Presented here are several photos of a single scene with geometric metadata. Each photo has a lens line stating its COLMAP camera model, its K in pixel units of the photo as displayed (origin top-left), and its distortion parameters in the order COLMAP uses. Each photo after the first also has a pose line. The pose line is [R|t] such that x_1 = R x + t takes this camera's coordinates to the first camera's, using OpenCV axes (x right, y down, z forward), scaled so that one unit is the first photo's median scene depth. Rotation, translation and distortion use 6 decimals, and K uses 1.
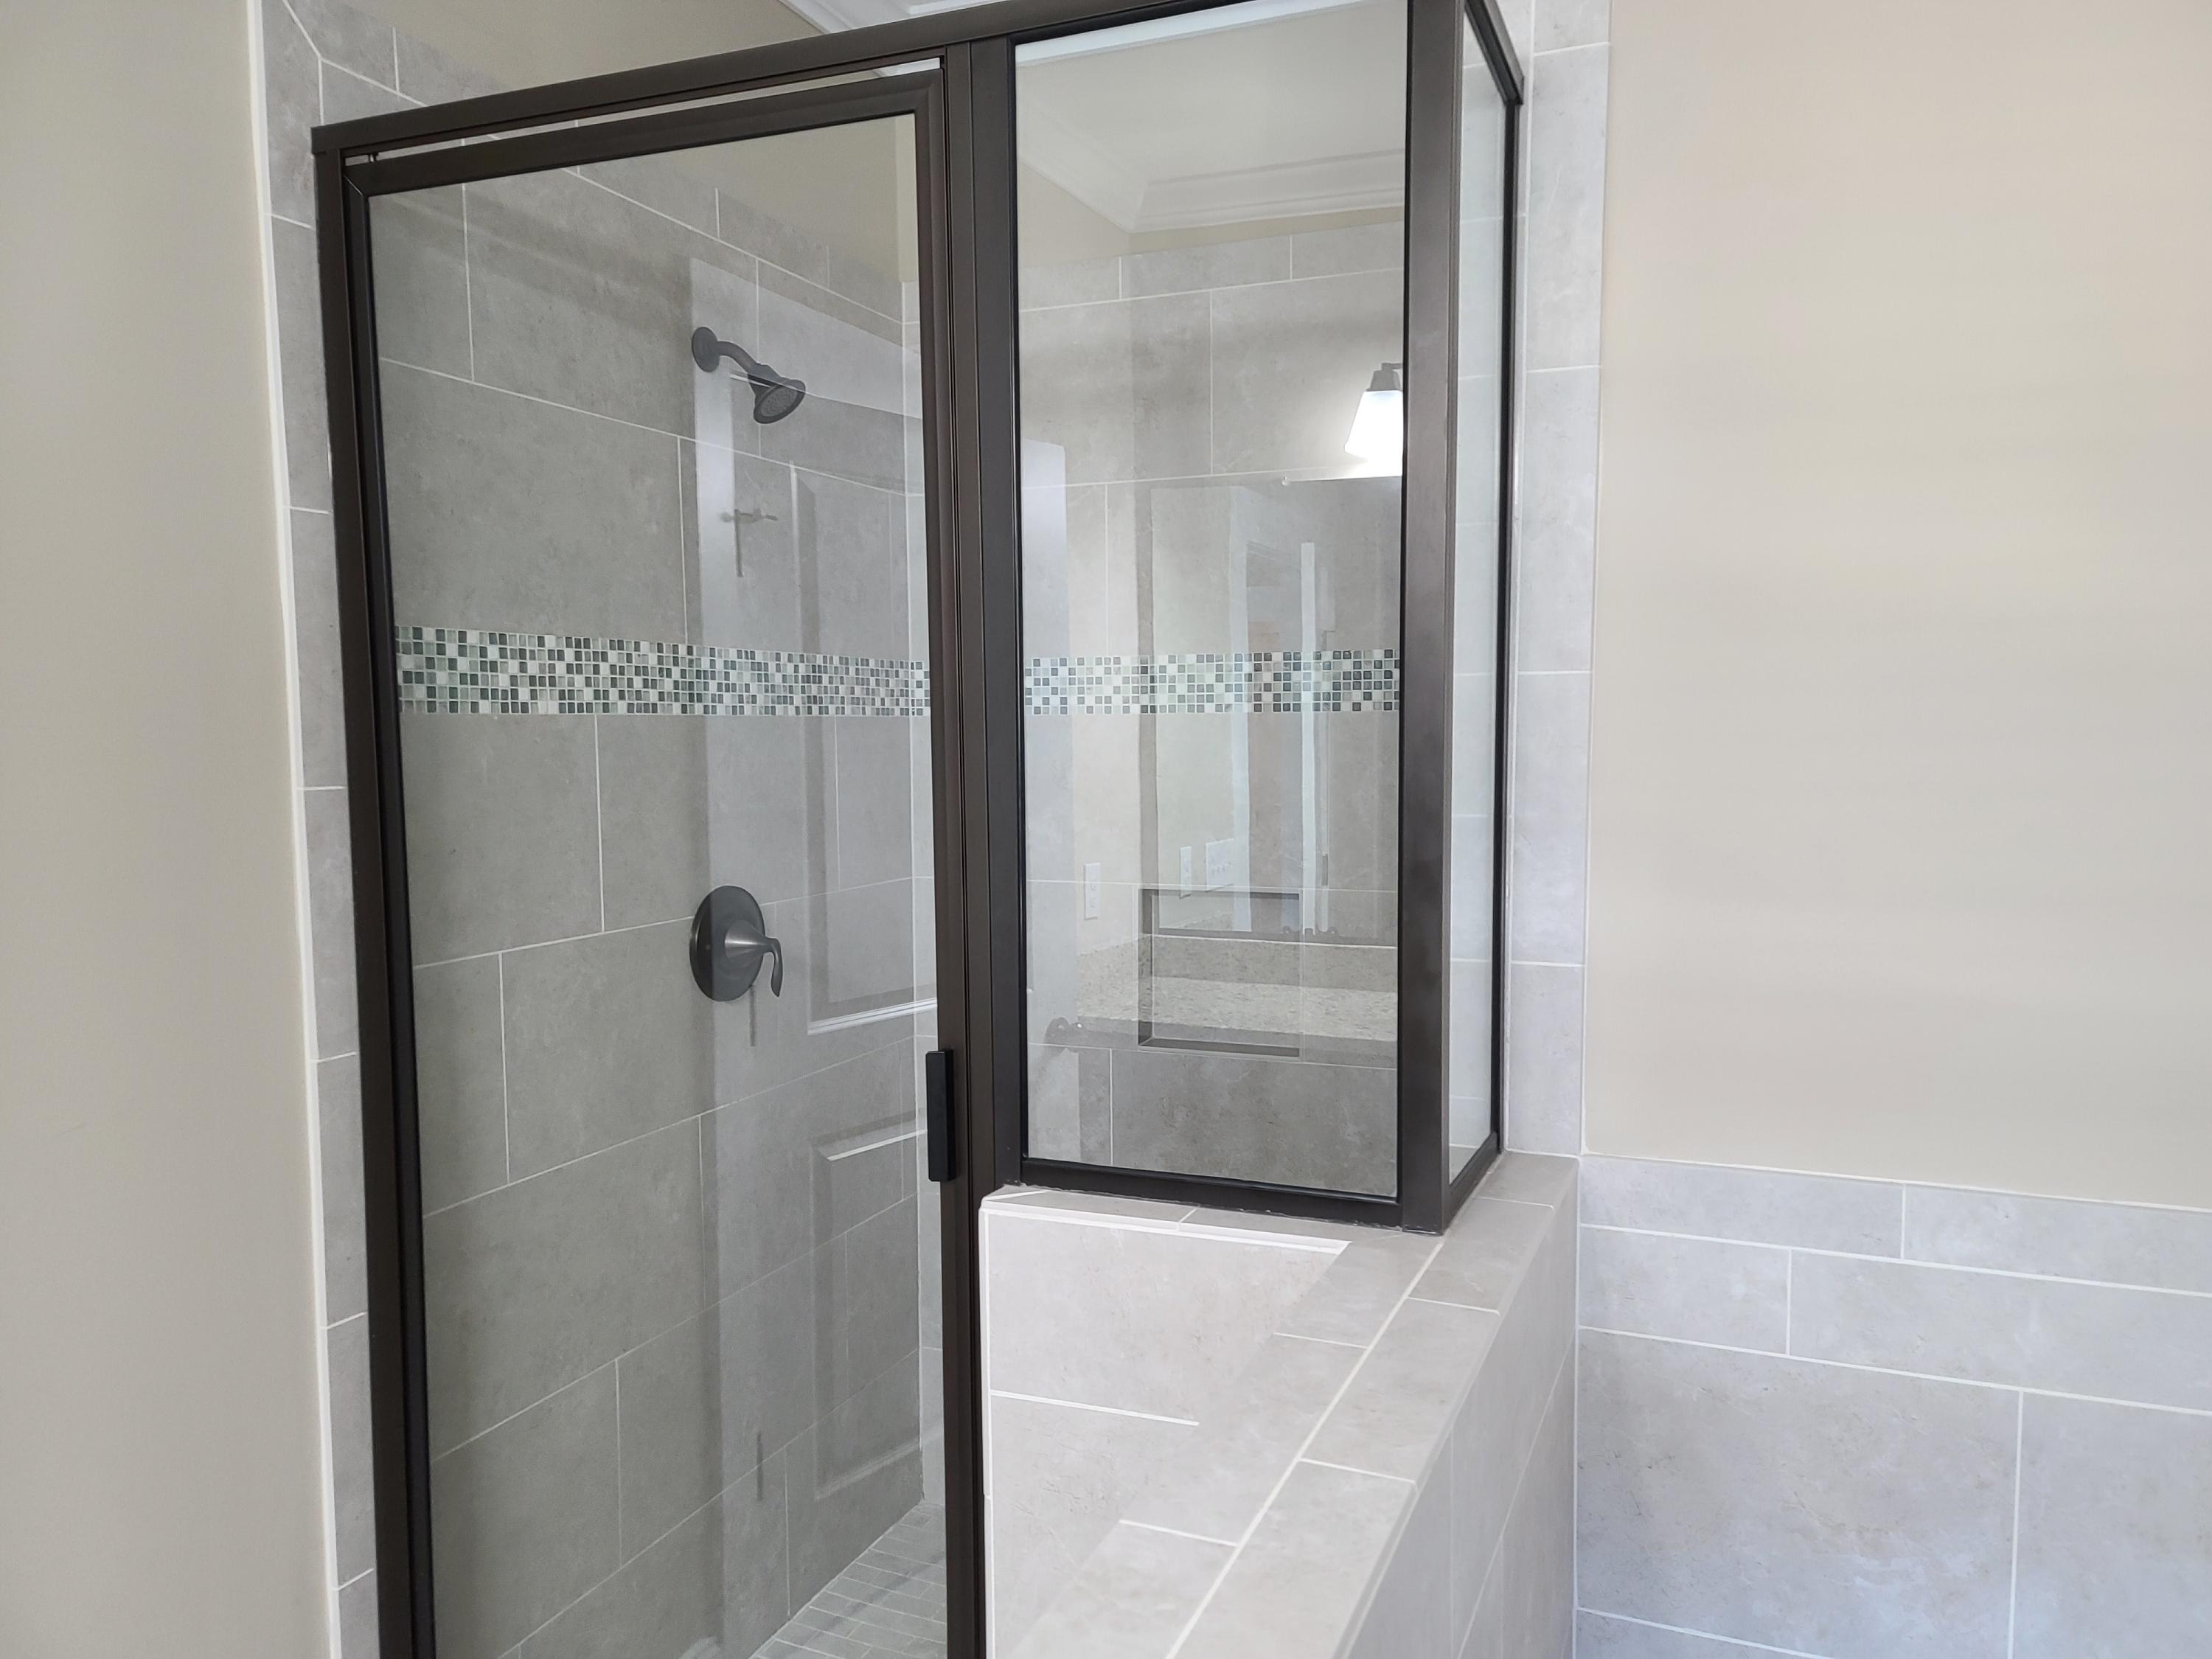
lens RADIAL K [[1644.5, 0, 1112.8], [0, 1644.5, 851.1], [0, 0, 1]] dist [0.083458, -0.096375]
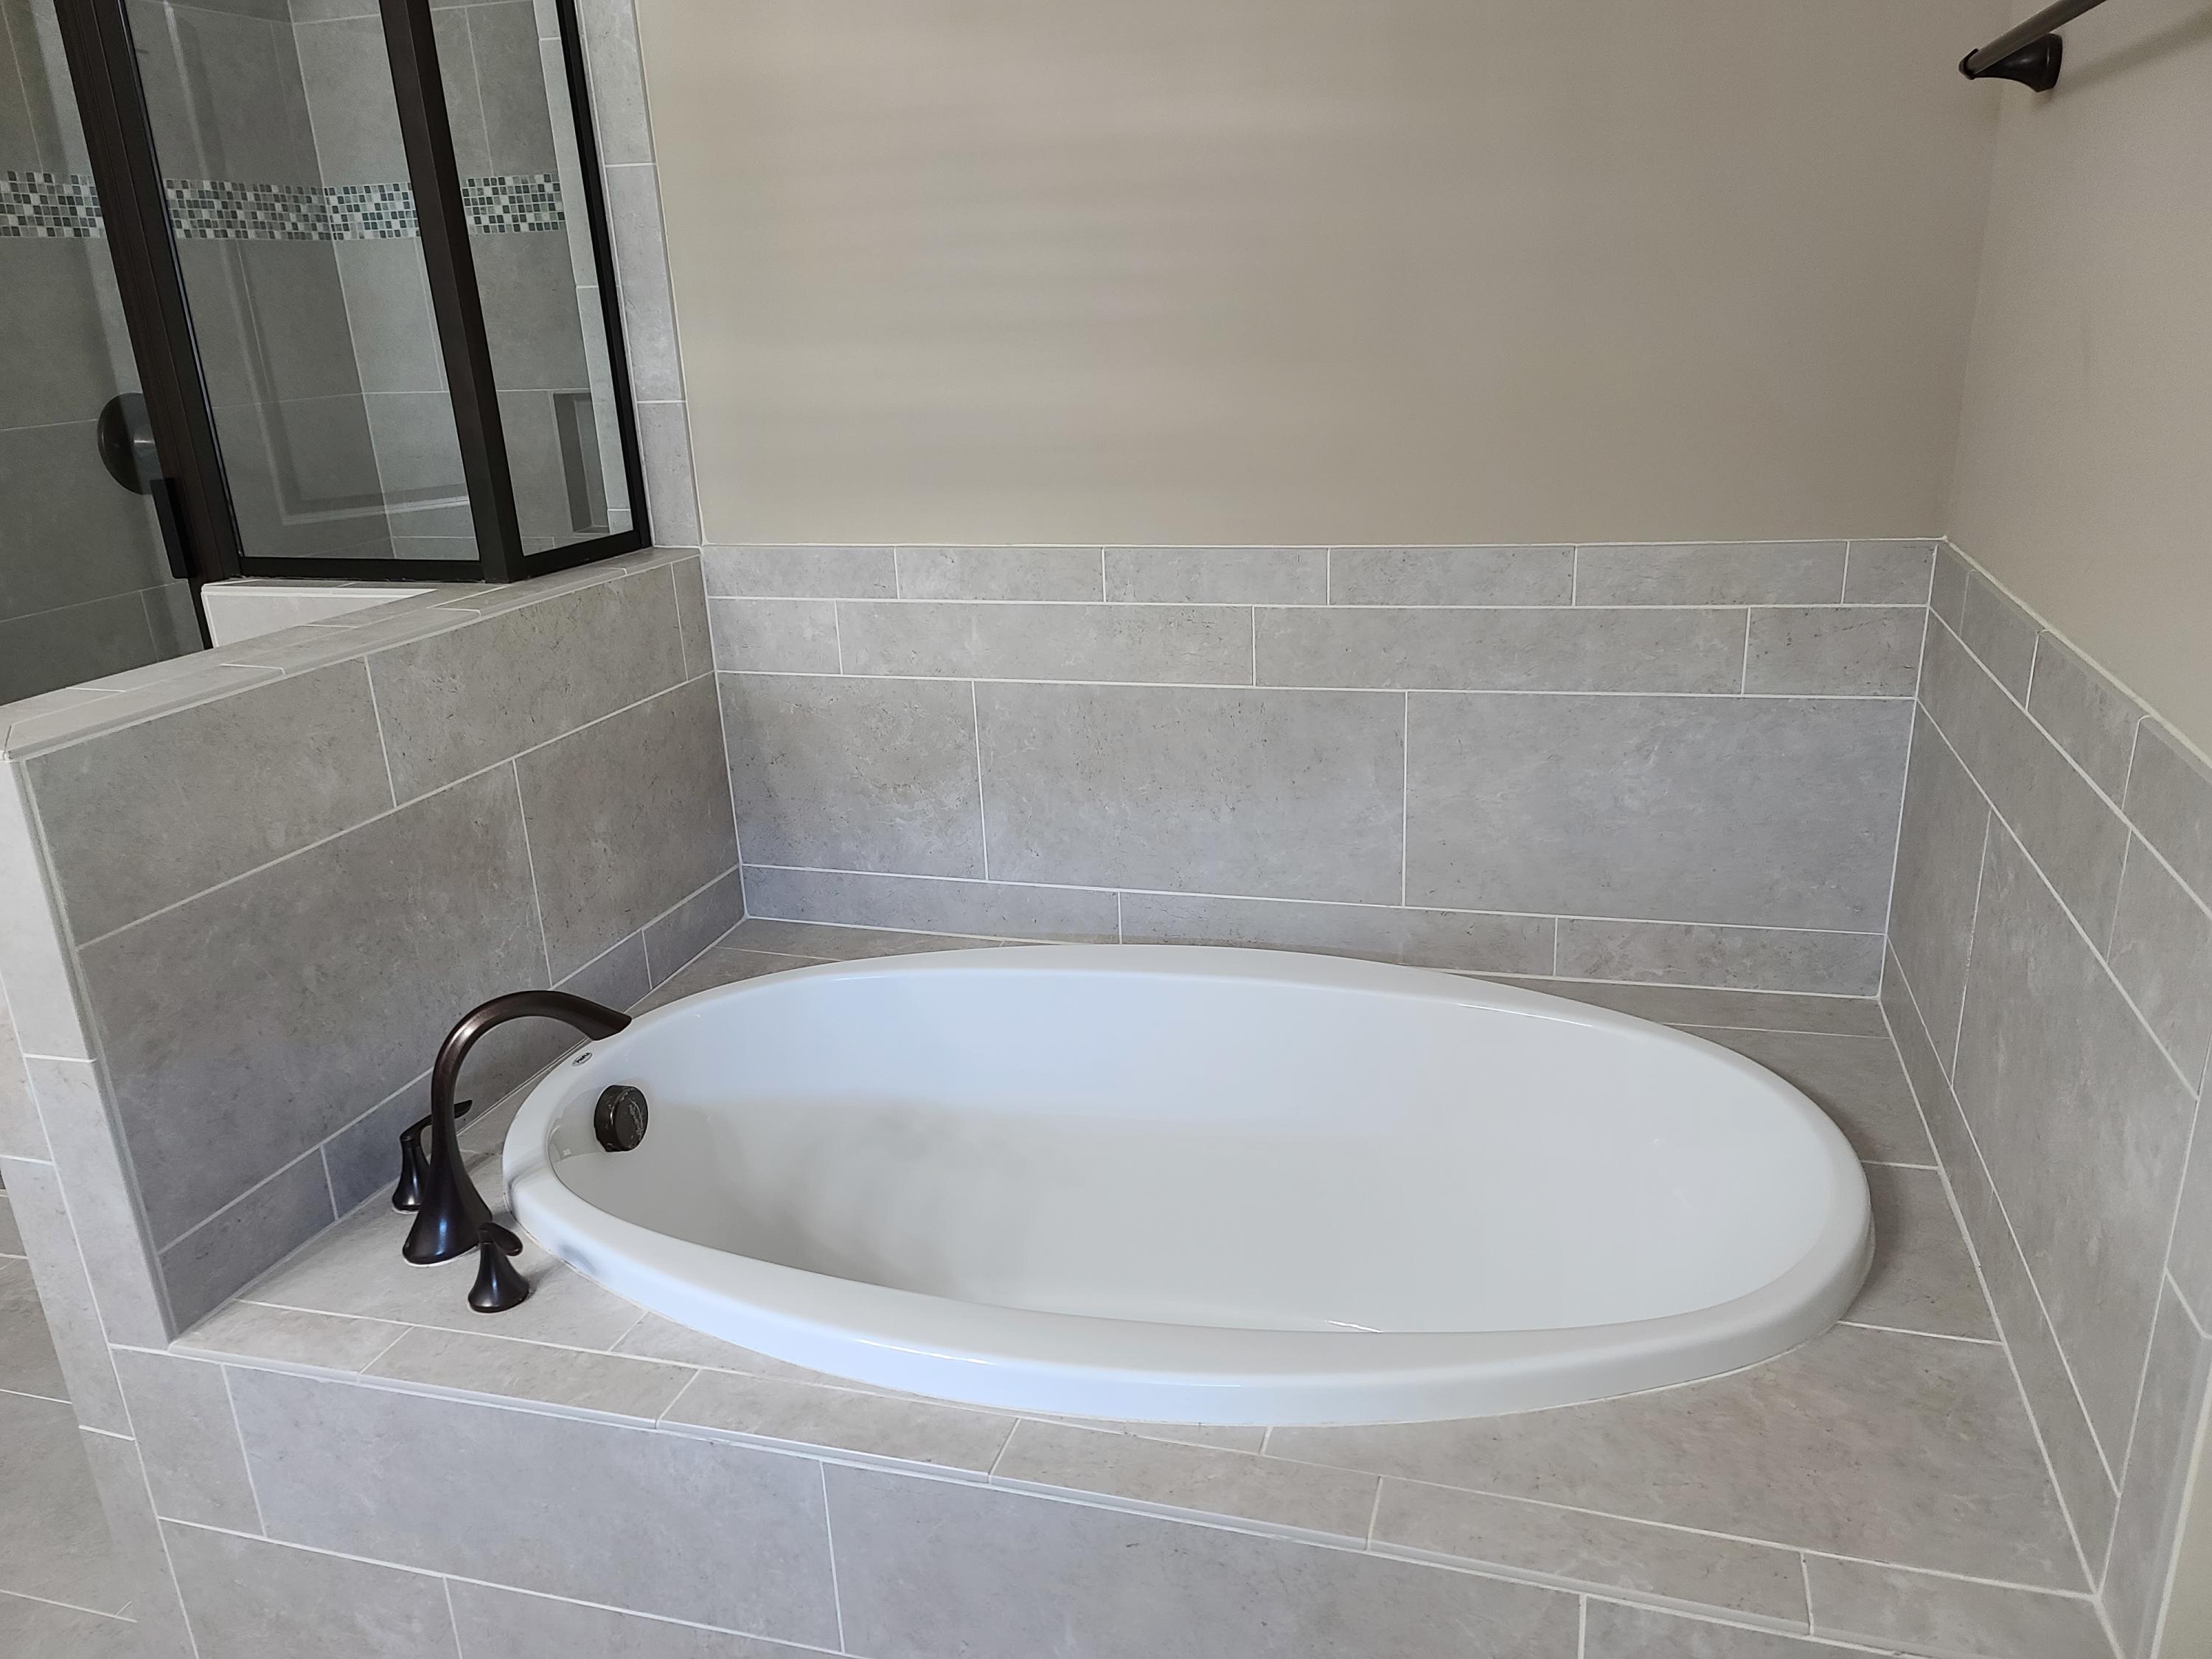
lens RADIAL K [[1644.5, 0, 1112.8], [0, 1644.5, 851.1], [0, 0, 1]] dist [0.083458, -0.096375]
pose [[0.992909, -0.067404, 0.097919, 0.330565], [0.040922, 0.967171, 0.250811, 0.068383], [-0.111610, -0.245025, 0.963071, -0.300066]]
